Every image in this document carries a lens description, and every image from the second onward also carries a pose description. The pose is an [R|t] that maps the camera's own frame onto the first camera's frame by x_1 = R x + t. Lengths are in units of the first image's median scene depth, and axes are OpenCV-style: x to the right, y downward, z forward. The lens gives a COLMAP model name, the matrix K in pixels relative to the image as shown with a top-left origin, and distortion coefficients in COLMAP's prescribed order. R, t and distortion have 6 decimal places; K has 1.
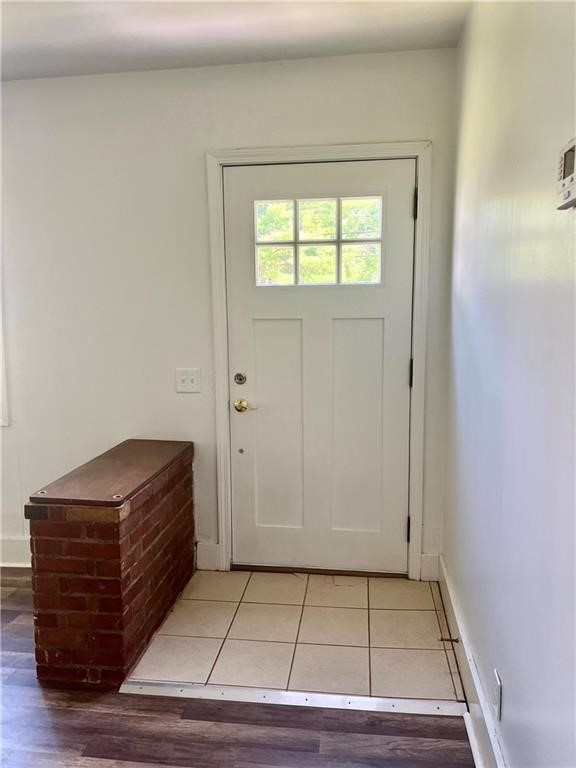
lens RADIAL K [[588.2, 0, 288.5], [0, 588.2, 373.9], [0, 0, 1]] dist [0.008526, 0.007350]
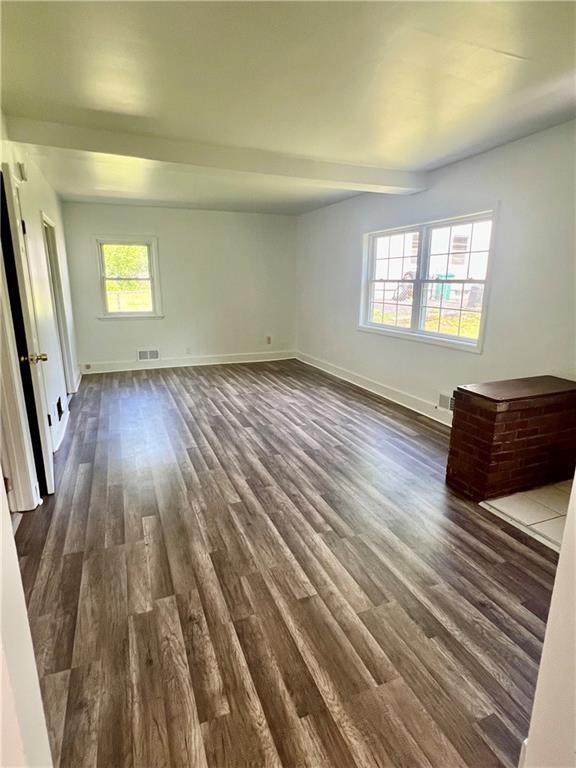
lens RADIAL K [[405.6, 0, 287.9], [0, 405.6, 380.2], [0, 0, 1]] dist [-0.011954, -0.000913]
pose [[0.496007, 0.211139, -0.842257, 0.372228], [-0.106359, 0.977456, 0.182396, 0.010936], [0.861780, -0.000888, 0.507282, -0.113721]]
